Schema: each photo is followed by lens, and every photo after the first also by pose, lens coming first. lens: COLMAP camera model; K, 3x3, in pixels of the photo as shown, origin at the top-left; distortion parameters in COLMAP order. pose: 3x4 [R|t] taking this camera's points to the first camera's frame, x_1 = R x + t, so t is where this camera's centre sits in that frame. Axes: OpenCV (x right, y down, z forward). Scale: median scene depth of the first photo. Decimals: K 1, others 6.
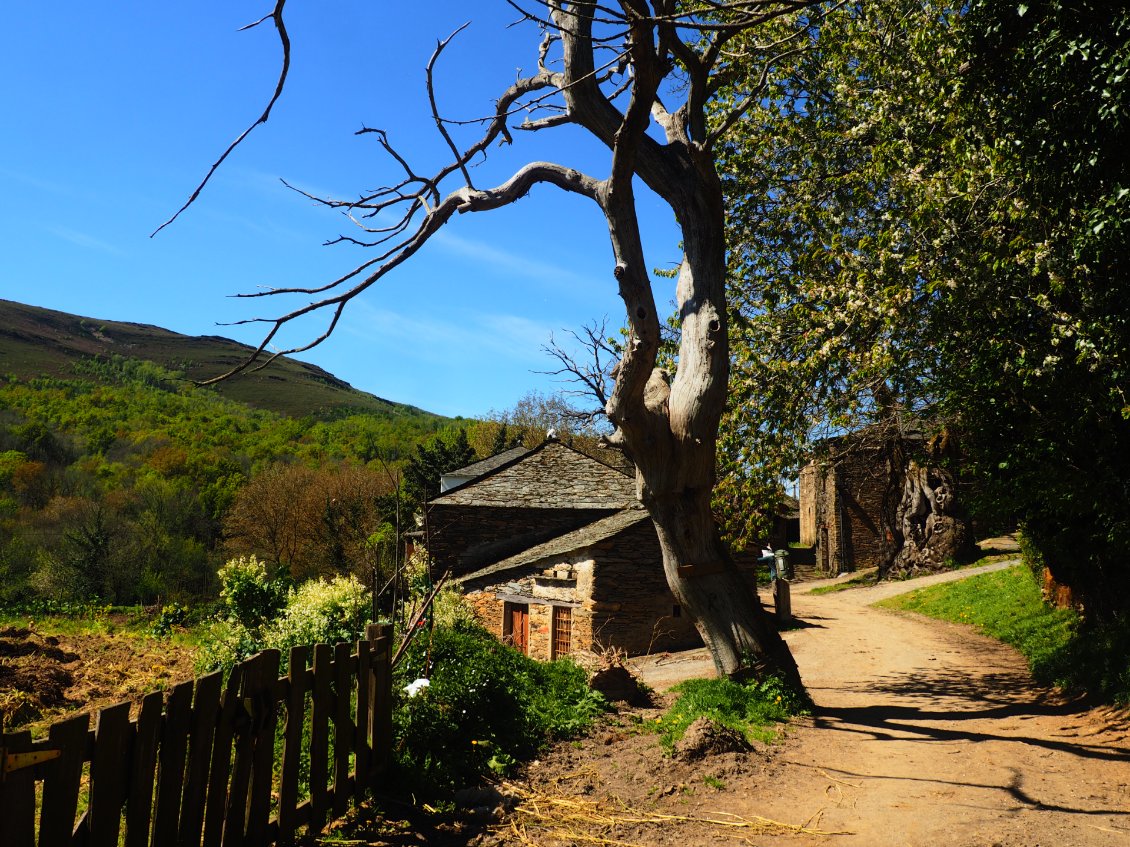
lens RADIAL K [[935.1, 0, 566.0], [0, 935.1, 421.2], [0, 0, 1]] dist [-0.019651, -0.005841]
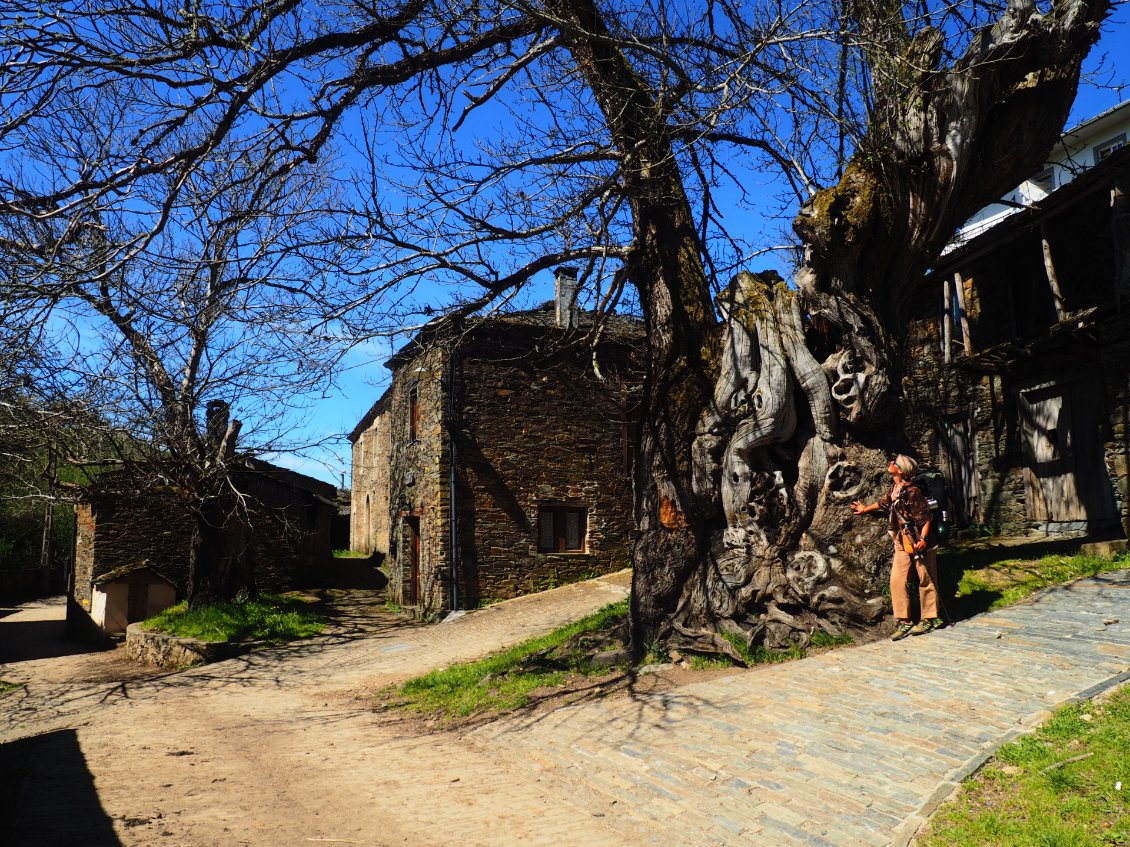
lens RADIAL K [[935.1, 0, 567.8], [0, 935.1, 423.5], [0, 0, 1]] dist [-0.019651, -0.005841]
pose [[0.887312, 0.040861, 0.459356, 0.176394], [-0.037091, 0.999163, -0.017232, 0.101754], [-0.459676, -0.001748, 0.888085, 0.754990]]
